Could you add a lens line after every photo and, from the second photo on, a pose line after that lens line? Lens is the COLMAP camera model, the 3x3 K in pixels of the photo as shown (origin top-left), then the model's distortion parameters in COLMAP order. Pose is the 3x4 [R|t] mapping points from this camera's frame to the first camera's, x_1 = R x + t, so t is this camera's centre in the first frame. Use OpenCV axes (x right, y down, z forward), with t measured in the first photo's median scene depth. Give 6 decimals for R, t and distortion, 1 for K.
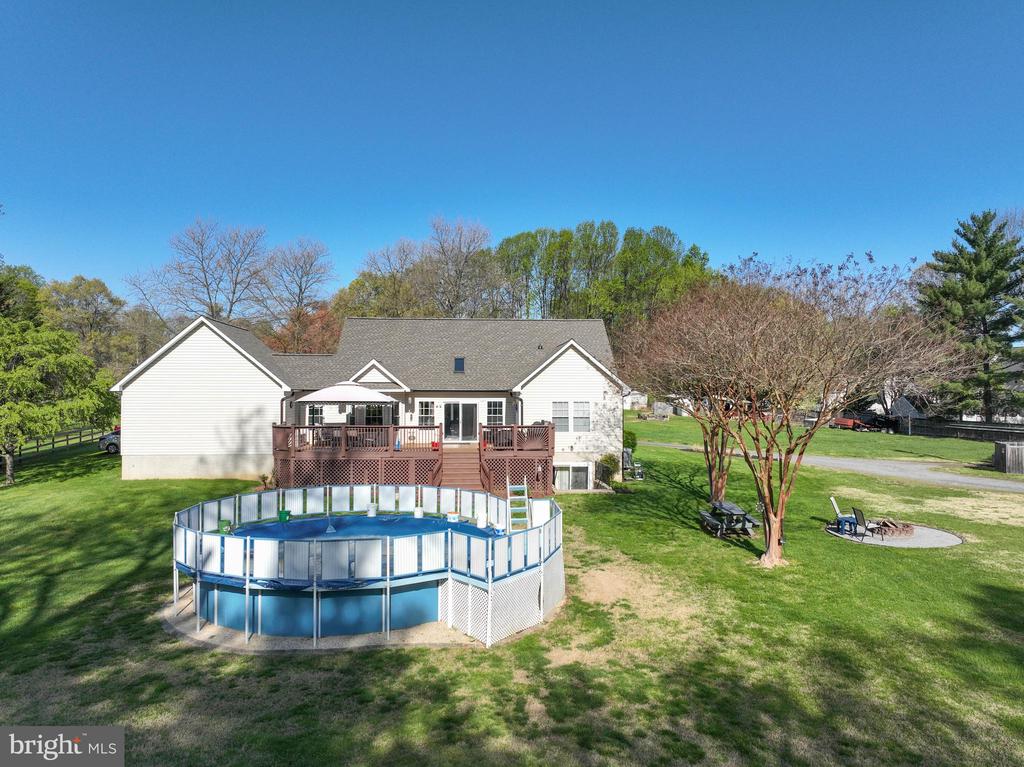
lens RADIAL K [[707.6, 0, 512.0], [0, 707.6, 383.5], [0, 0, 1]] dist [0.006974, 0.001681]
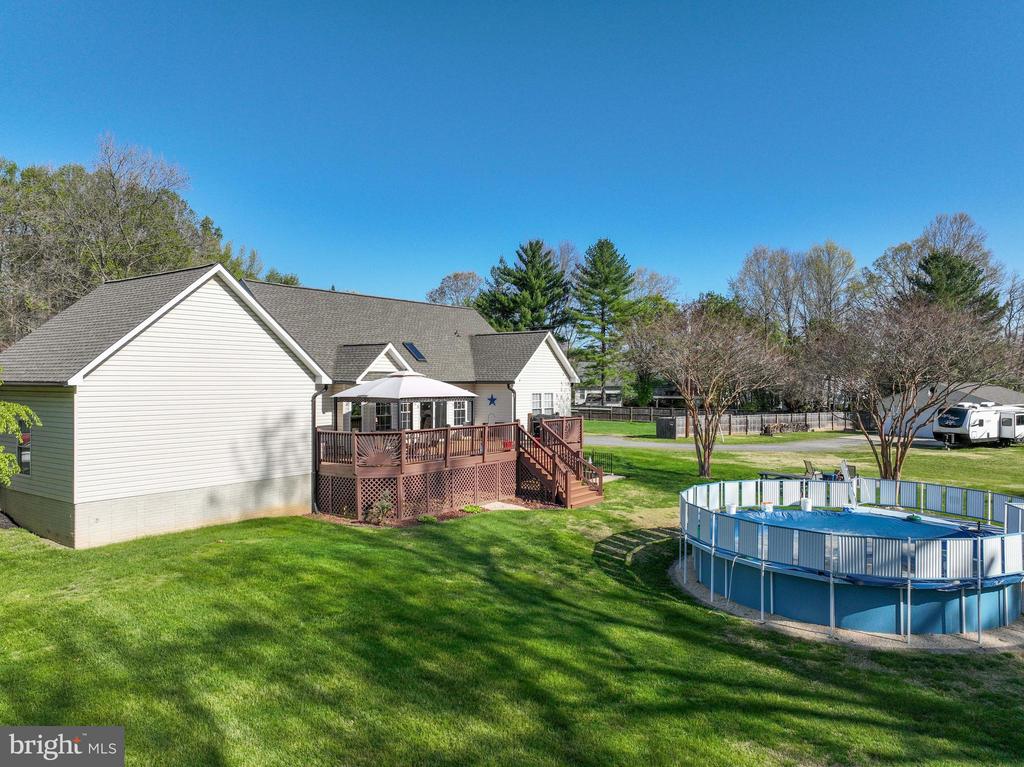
lens RADIAL K [[725.0, 0, 512.0], [0, 725.0, 383.5], [0, 0, 1]] dist [0.010880, 0.003813]
pose [[0.651009, -0.002791, 0.759065, -0.740256], [-0.009373, 0.999887, 0.011714, 0.000250], [-0.759012, -0.014741, 0.650909, 0.394889]]
